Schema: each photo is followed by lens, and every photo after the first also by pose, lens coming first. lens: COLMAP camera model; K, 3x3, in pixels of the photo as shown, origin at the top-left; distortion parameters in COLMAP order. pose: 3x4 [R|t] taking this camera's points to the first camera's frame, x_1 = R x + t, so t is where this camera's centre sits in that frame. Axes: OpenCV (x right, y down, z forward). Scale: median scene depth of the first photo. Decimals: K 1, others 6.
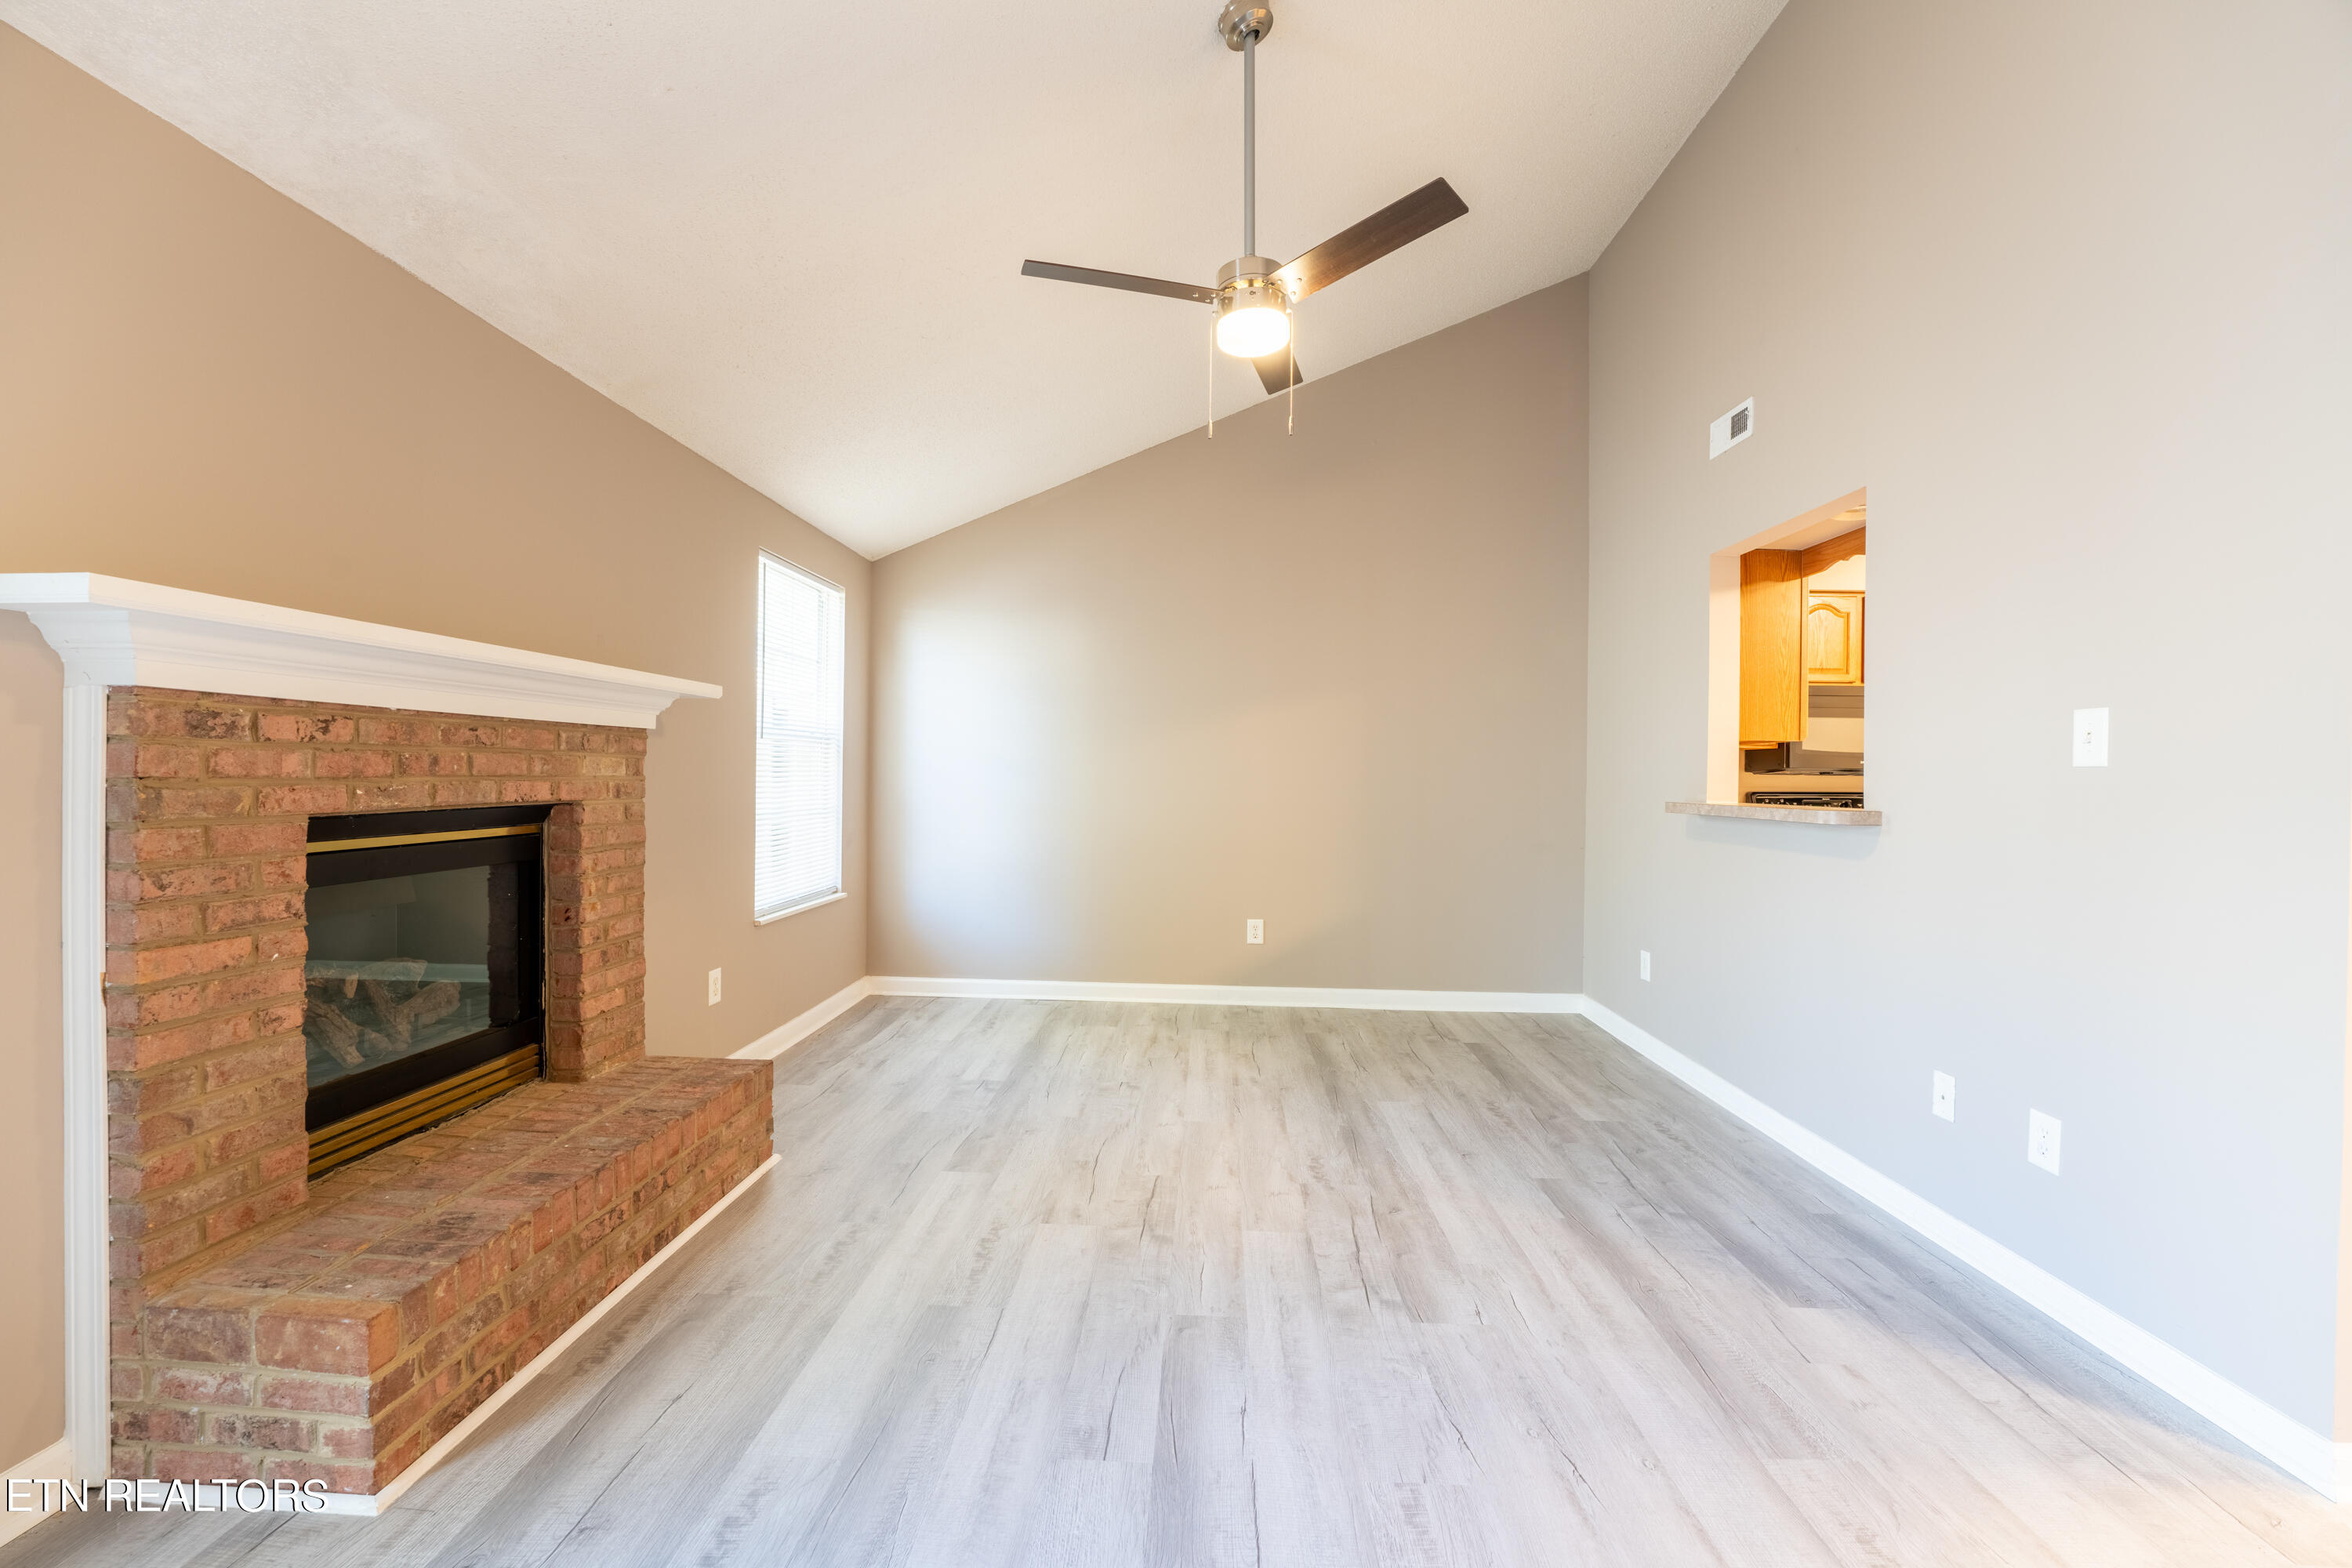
lens RADIAL K [[939.7, 0, 1169.9], [0, 939.7, 783.8], [0, 0, 1]] dist [-0.021432, 0.000247]
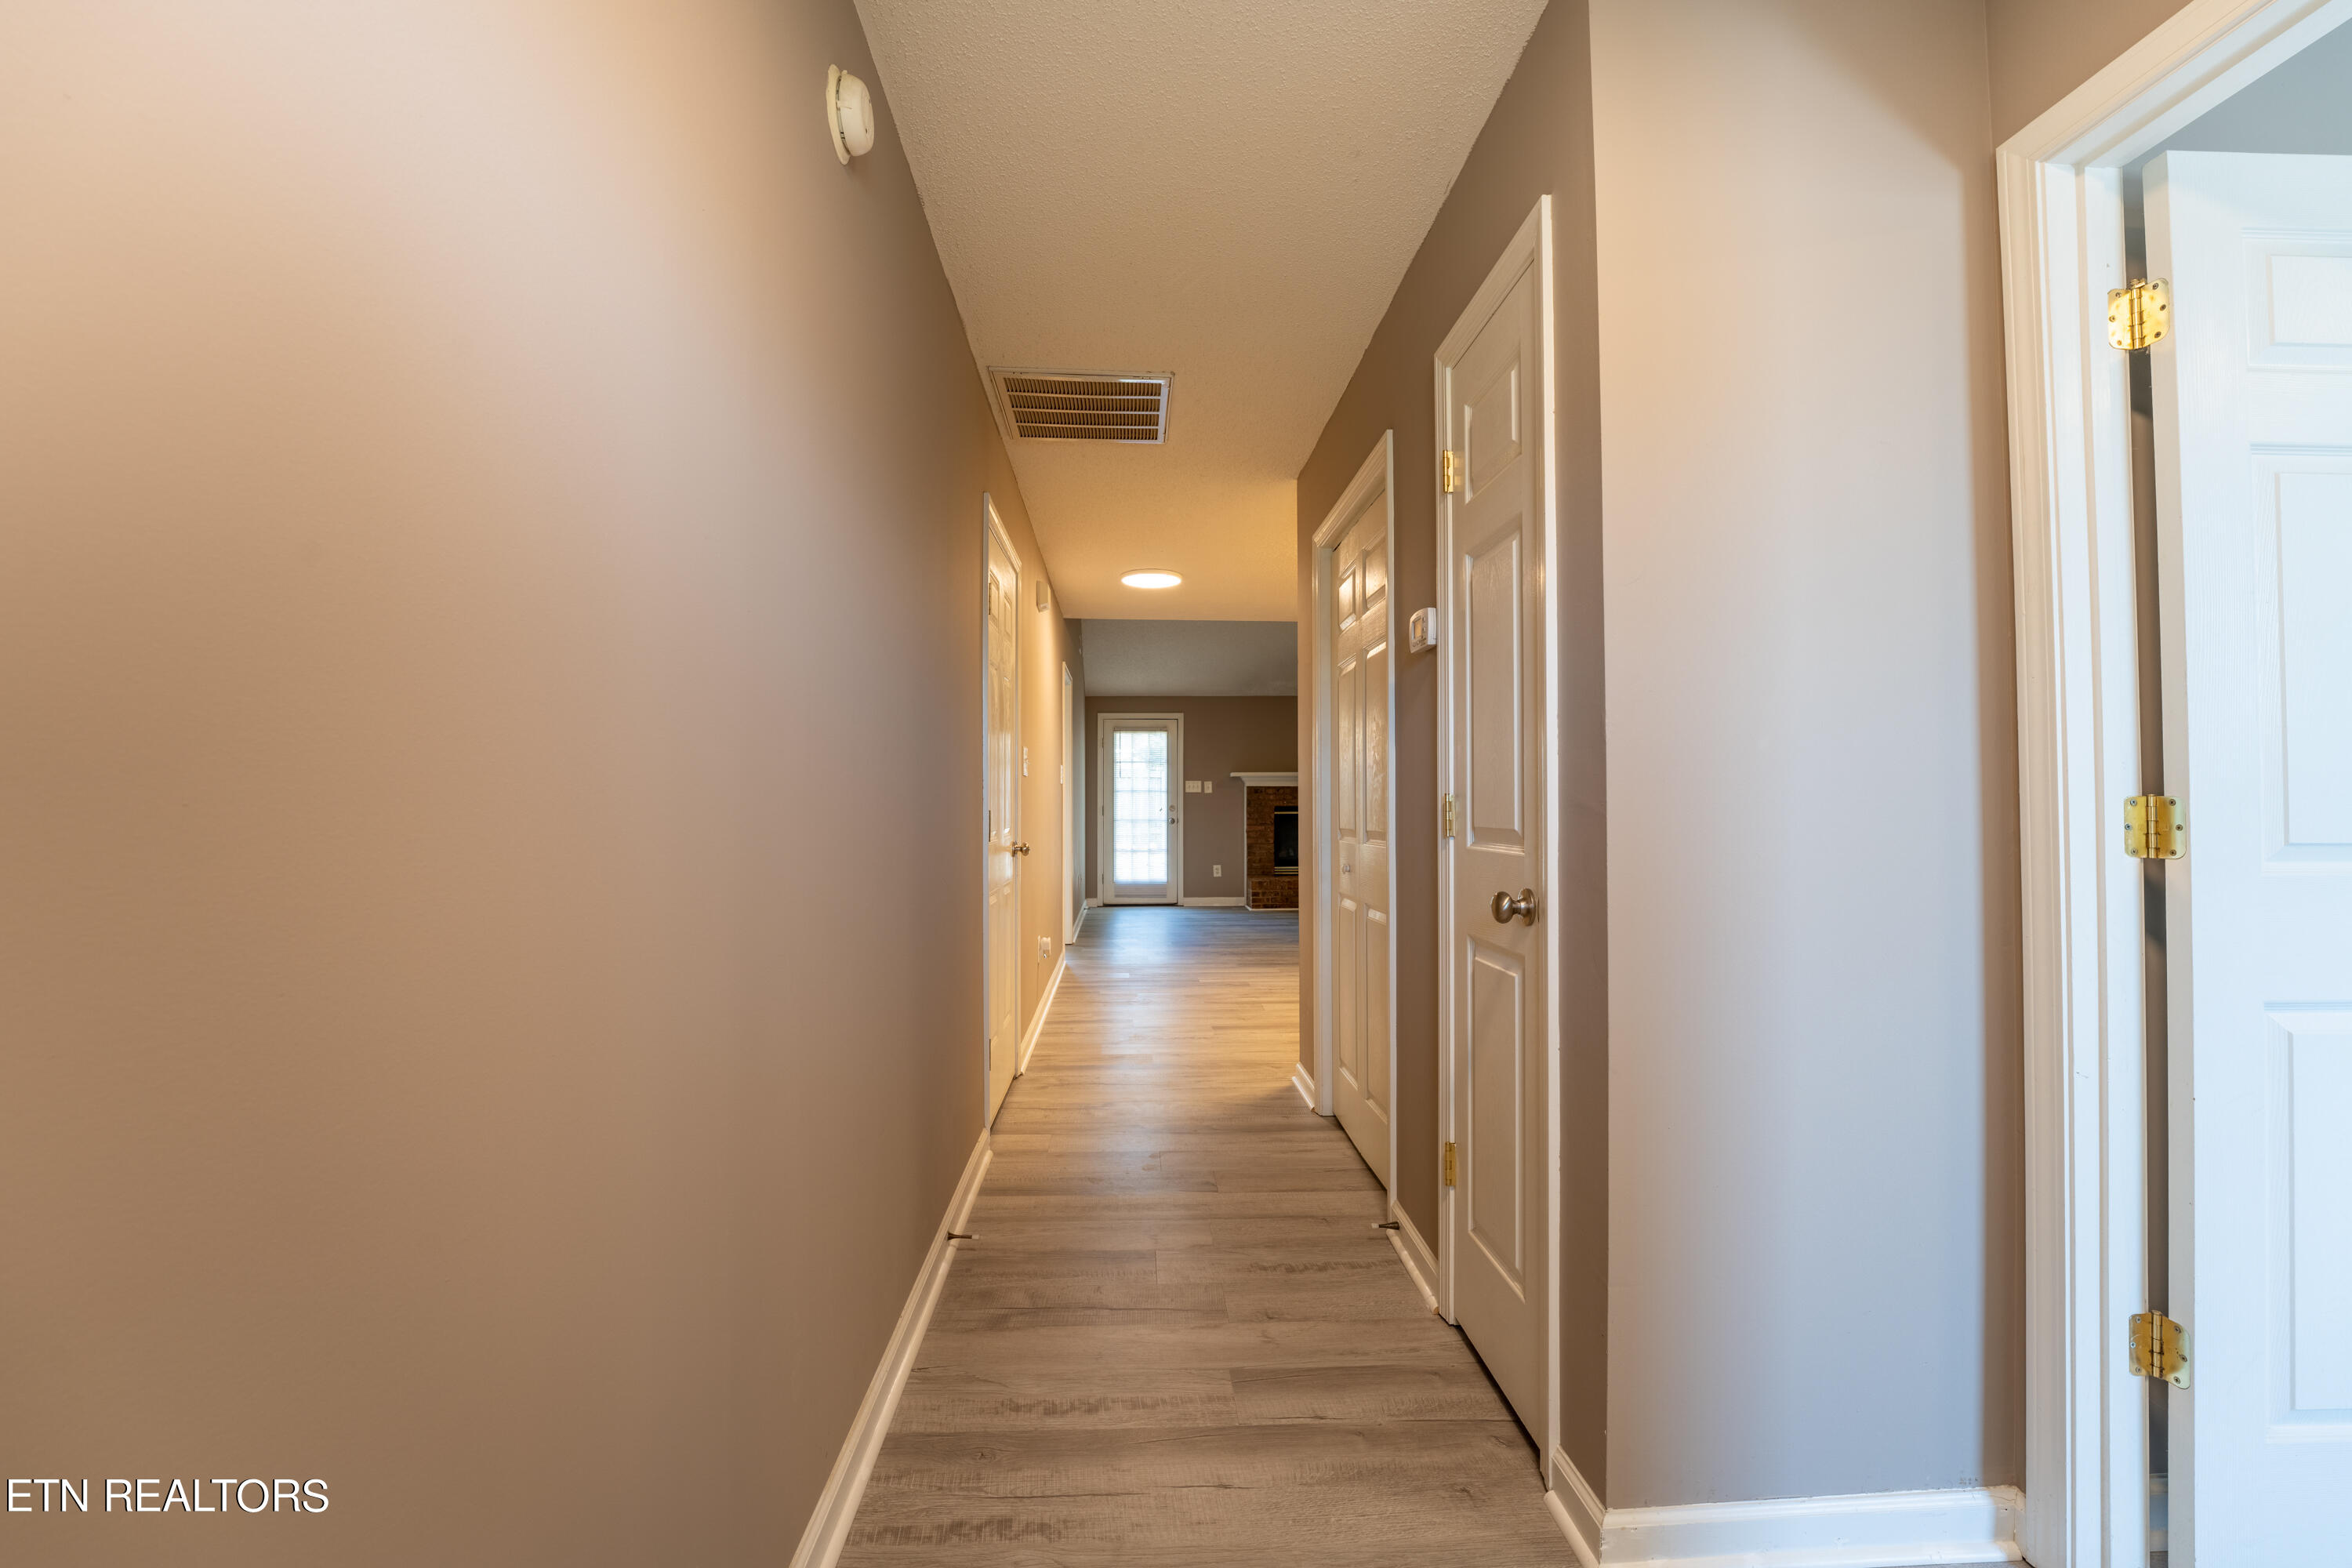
lens RADIAL K [[939.7, 0, 1169.9], [0, 939.7, 783.8], [0, 0, 1]] dist [-0.021432, 0.000247]
pose [[0.095468, -0.037958, -0.994709, 4.000562], [-0.005429, 0.999238, -0.038652, 0.102933], [0.995418, 0.009090, 0.095189, -0.170688]]
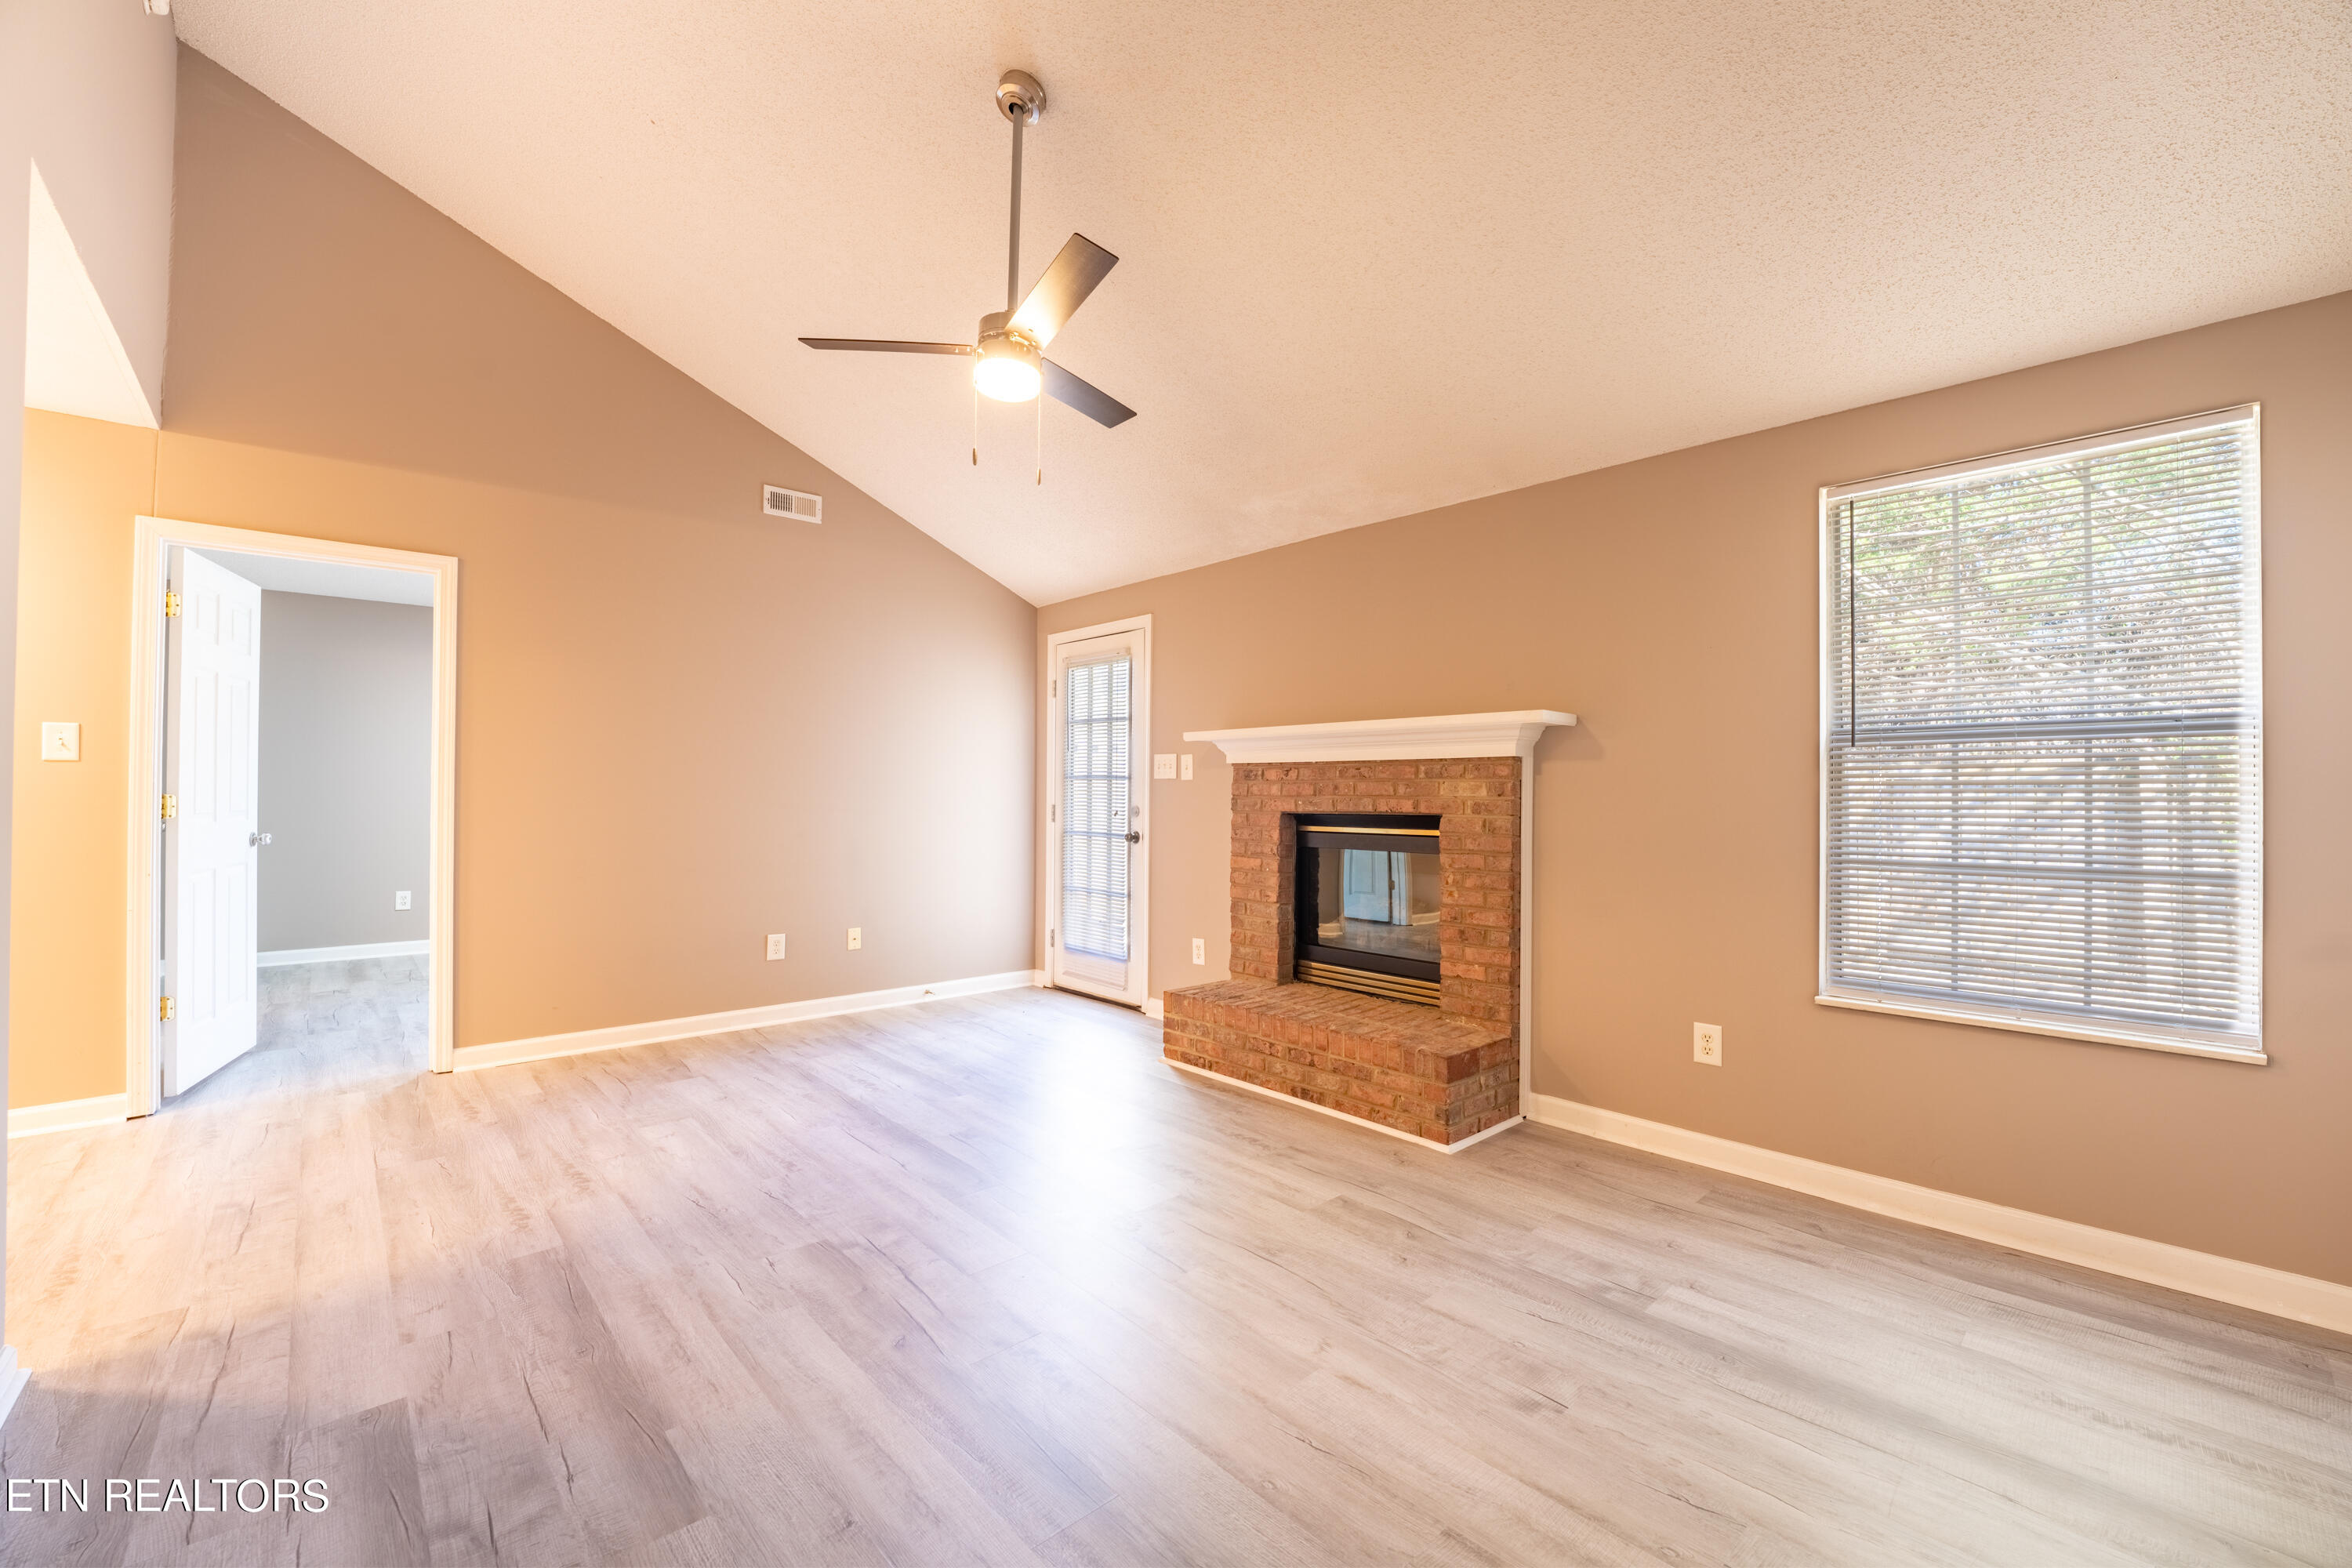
lens RADIAL K [[939.7, 0, 1169.9], [0, 939.7, 783.8], [0, 0, 1]] dist [-0.021432, 0.000247]
pose [[-0.701528, -0.024780, -0.712211, 0.776307], [-0.021994, 0.999672, -0.013117, 0.000638], [0.712302, 0.006463, -0.701843, 2.044249]]
